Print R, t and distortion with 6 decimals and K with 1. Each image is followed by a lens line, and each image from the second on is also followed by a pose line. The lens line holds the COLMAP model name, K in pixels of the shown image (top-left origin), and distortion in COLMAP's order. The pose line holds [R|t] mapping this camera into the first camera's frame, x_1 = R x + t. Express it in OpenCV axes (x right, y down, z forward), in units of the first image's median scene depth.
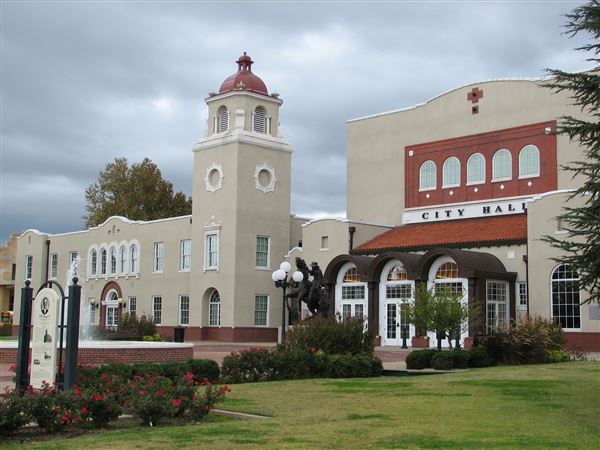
lens RADIAL K [[872.4, 0, 327.7], [0, 872.4, 211.7], [0, 0, 1]] dist [-0.034705, -0.019118]
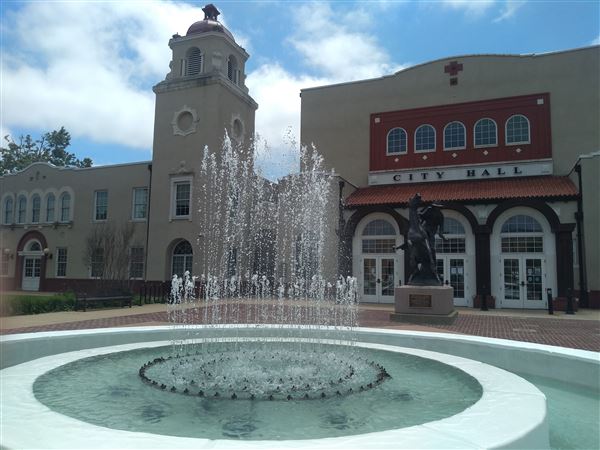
lens RADIAL K [[464.8, 0, 300.0], [0, 464.8, 225.0], [0, 0, 1]] dist [0.067672, -0.126426]
pose [[0.923612, 0.046659, 0.380479, -0.217739], [-0.056810, 0.998265, 0.015486, 0.061793], [-0.379096, -0.035918, 0.924660, 0.528187]]
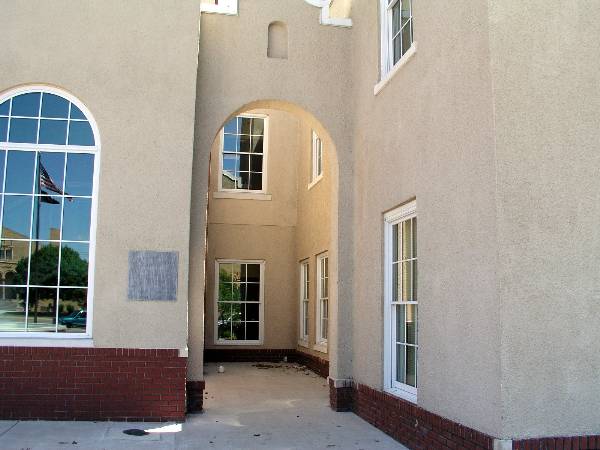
lens RADIAL K [[612.0, 0, 308.8], [0, 612.0, 235.4], [0, 0, 1]] dist [-0.236452, 0.263430]
pose [[0.550329, 0.091095, 0.829963, 0.139403], [-0.115609, 0.992769, -0.032307, 0.080968], [-0.826905, -0.078172, 0.556882, 0.666544]]
